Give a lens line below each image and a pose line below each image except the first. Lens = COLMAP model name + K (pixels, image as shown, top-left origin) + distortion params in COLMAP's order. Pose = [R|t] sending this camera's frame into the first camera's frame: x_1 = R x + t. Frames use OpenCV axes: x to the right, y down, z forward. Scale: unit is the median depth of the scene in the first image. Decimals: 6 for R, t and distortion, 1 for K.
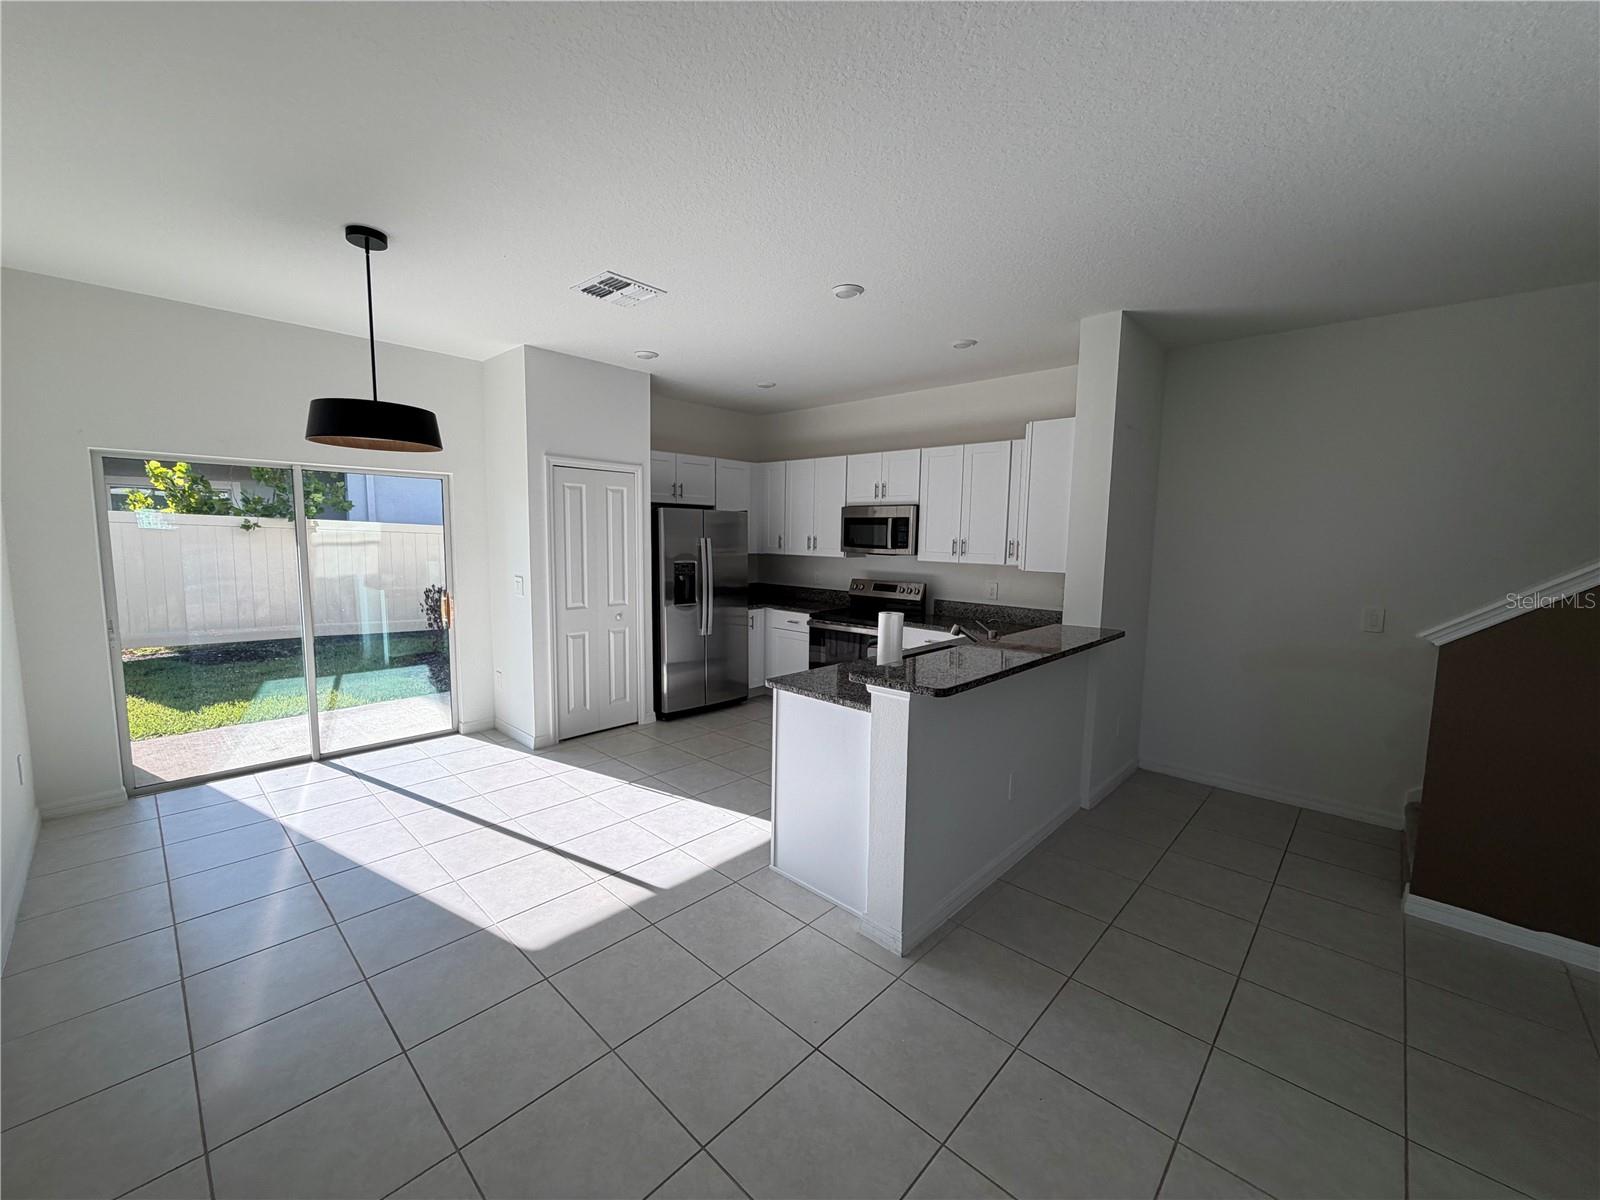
lens RADIAL K [[638.7, 0, 795.3], [0, 638.7, 598.0], [0, 0, 1]] dist [-0.000725, -0.000029]
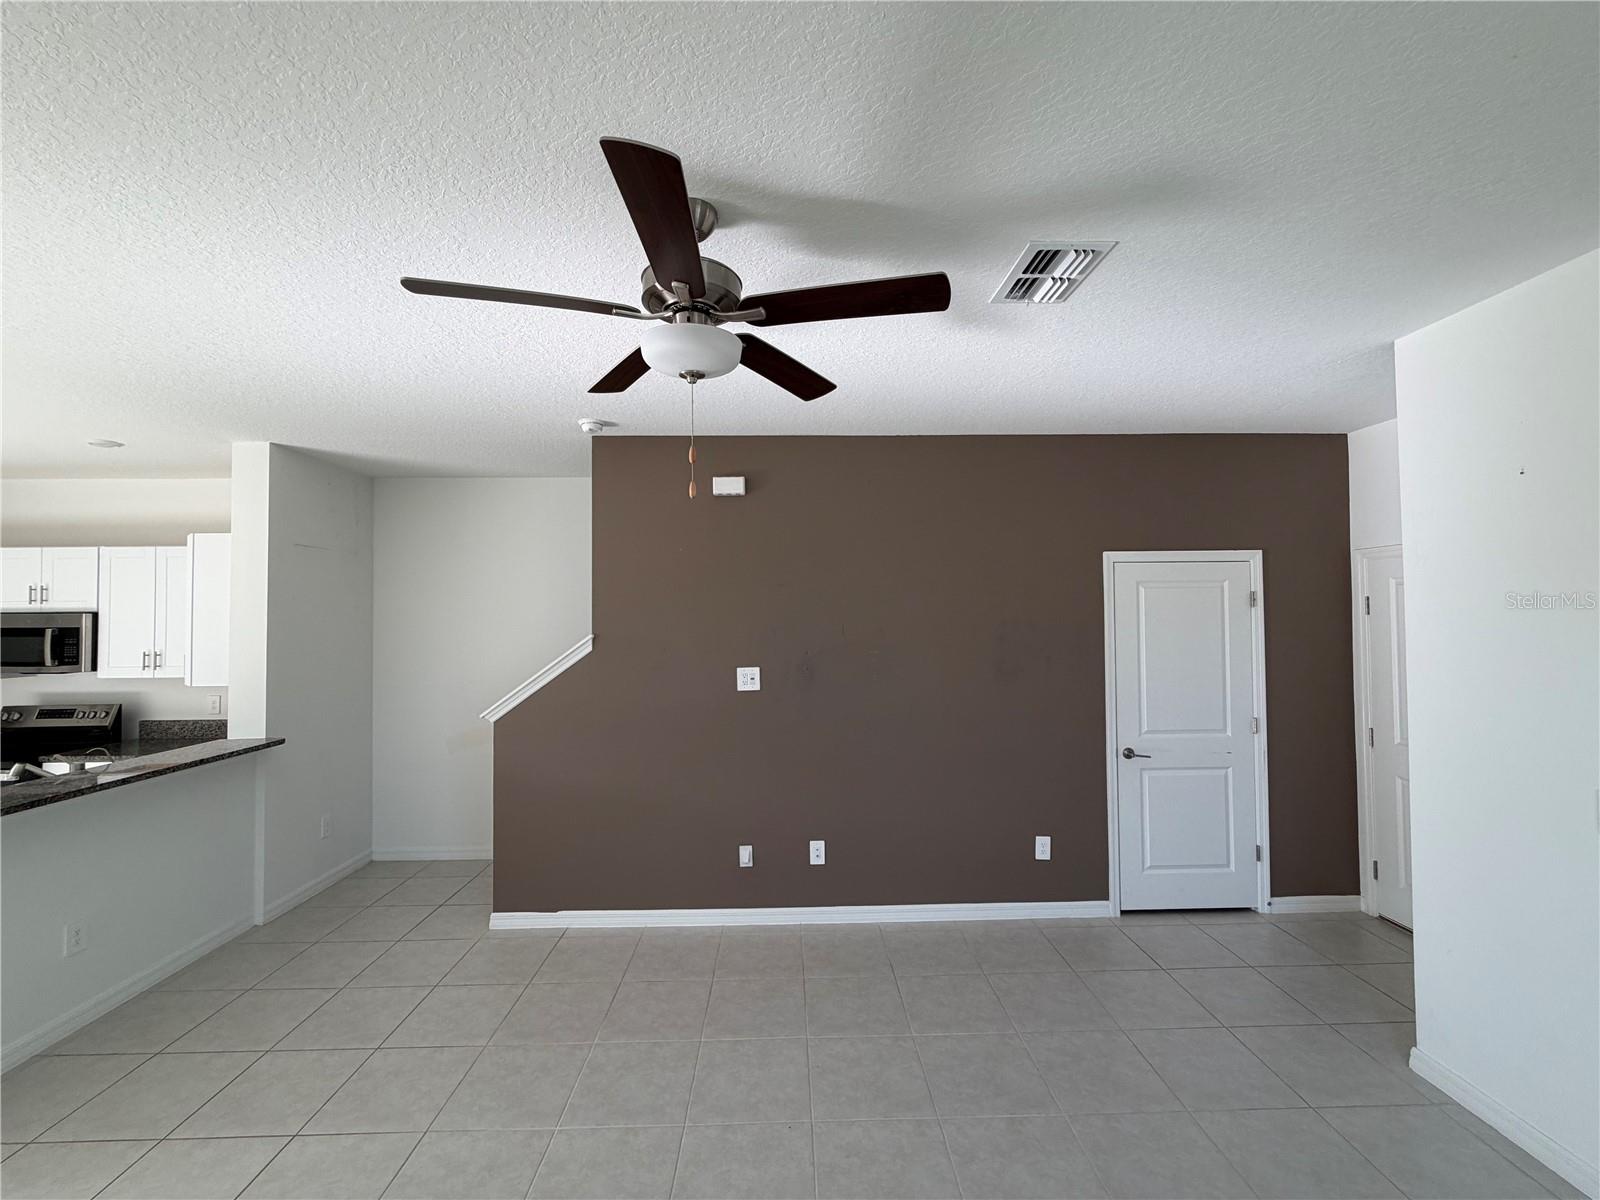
lens RADIAL K [[630.7, 0, 799.2], [0, 630.7, 605.3], [0, 0, 1]] dist [-0.001324, -0.000176]
pose [[0.708660, -0.008529, 0.705499, 0.278653], [0.091394, 0.992612, -0.079804, -0.003803], [-0.699606, 0.121033, 0.704204, -0.250063]]
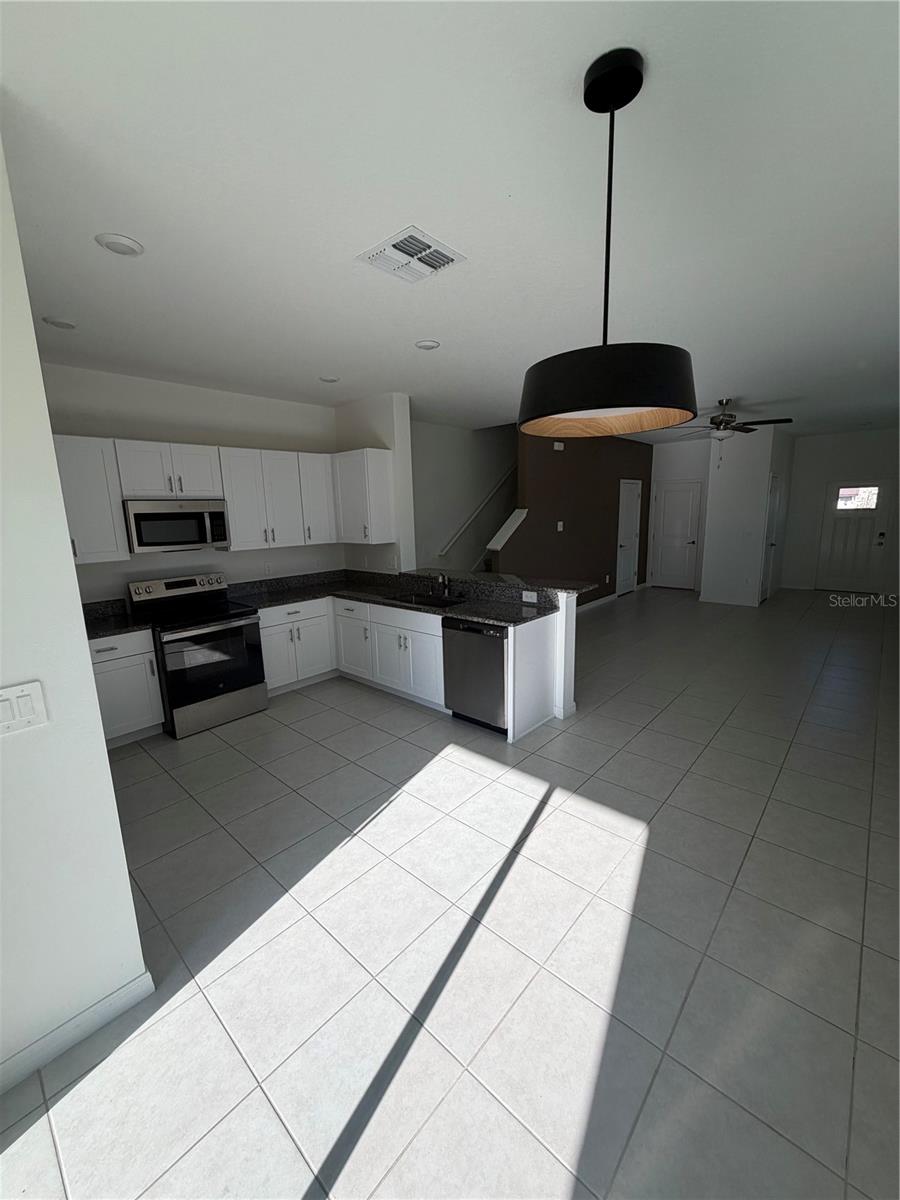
lens RADIAL K [[479.0, 0, 448.1], [0, 479.0, 596.5], [0, 0, 1]] dist [-0.000725, -0.000029]
pose [[-0.021966, -0.199088, 0.979735, -0.676904], [0.125114, 0.971720, 0.200264, -0.107112], [-0.991899, 0.126978, 0.003564, 0.678651]]
